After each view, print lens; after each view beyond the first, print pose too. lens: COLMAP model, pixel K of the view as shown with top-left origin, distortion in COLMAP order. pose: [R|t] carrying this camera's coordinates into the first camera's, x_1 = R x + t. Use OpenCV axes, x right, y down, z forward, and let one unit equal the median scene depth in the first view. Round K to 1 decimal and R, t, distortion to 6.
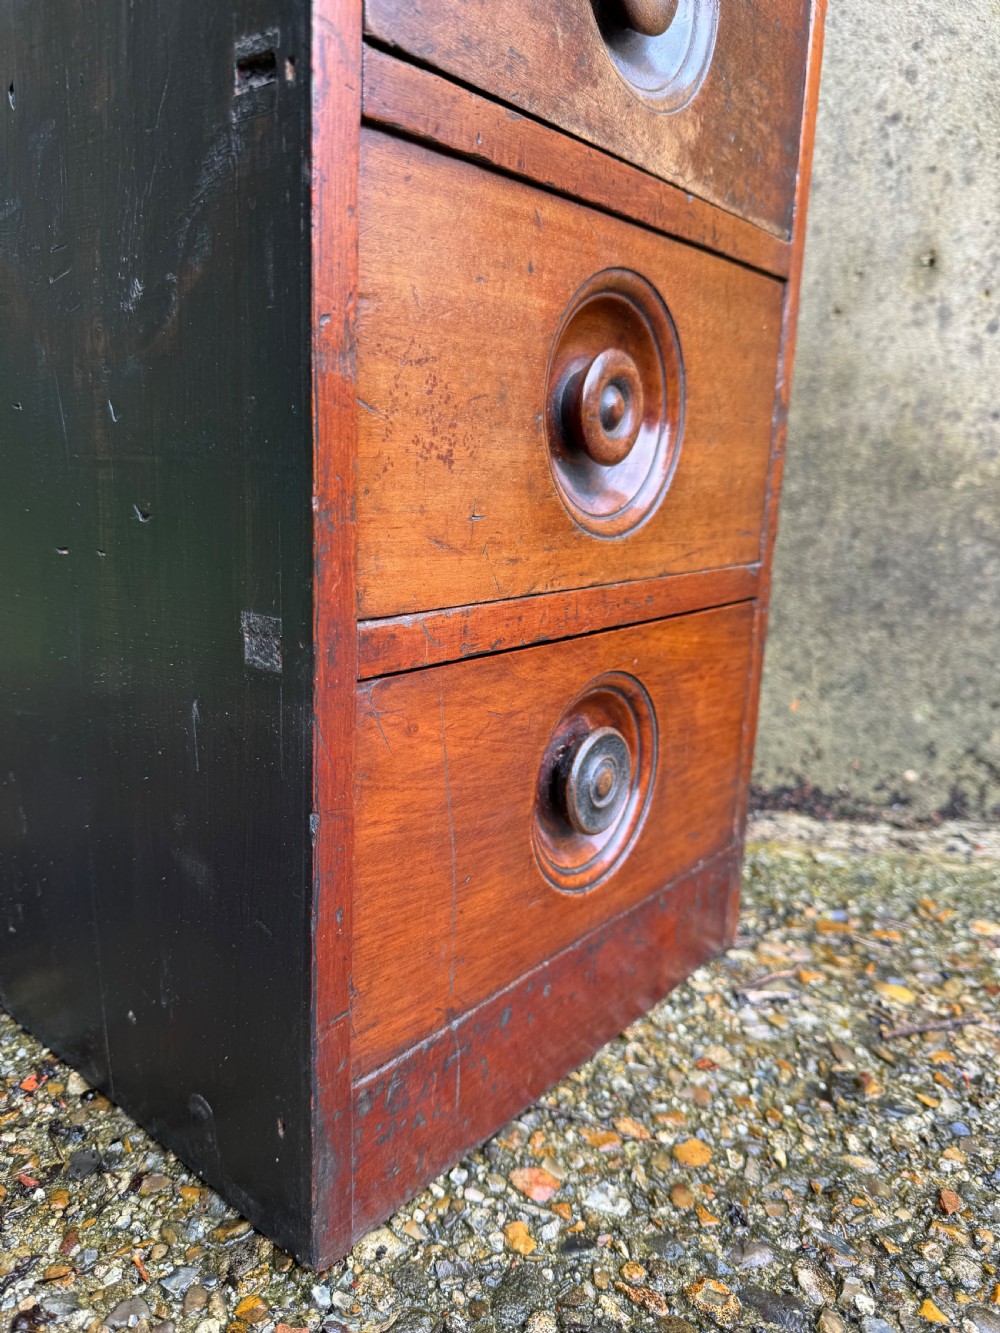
lens RADIAL K [[980.1, 0, 494.2], [0, 980.1, 672.8], [0, 0, 1]] dist [-0.042692, 0.015564]
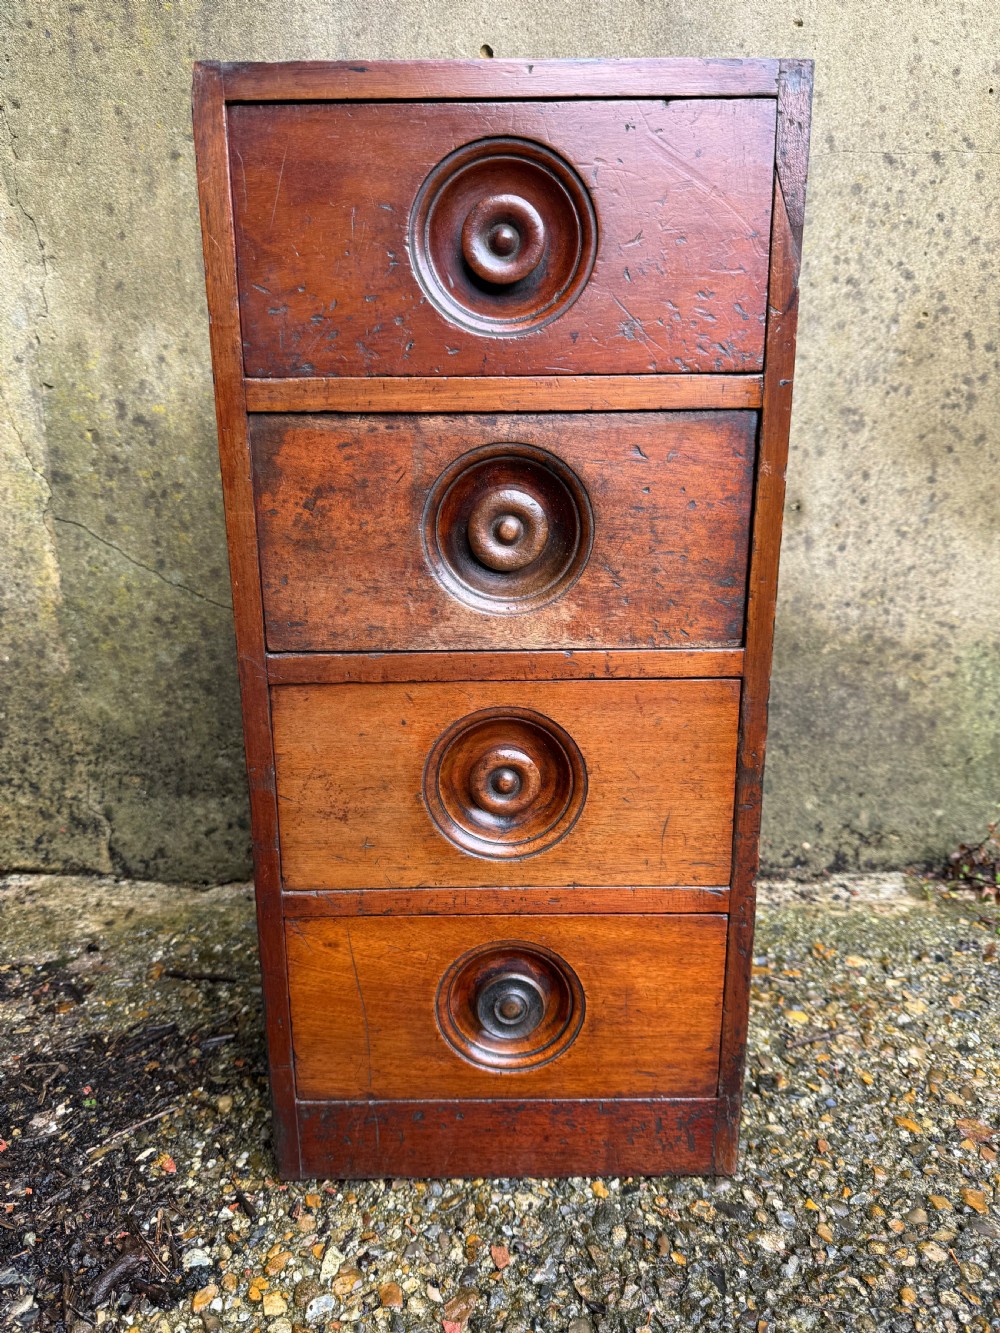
lens RADIAL K [[966.3, 0, 501.0], [0, 966.3, 665.7], [0, 0, 1]] dist [-0.030644, 0.014813]
pose [[0.995028, -0.075624, 0.064813, -0.155641], [0.073481, 0.996688, 0.034835, -0.386414], [-0.067233, -0.029899, 0.997289, -0.617622]]
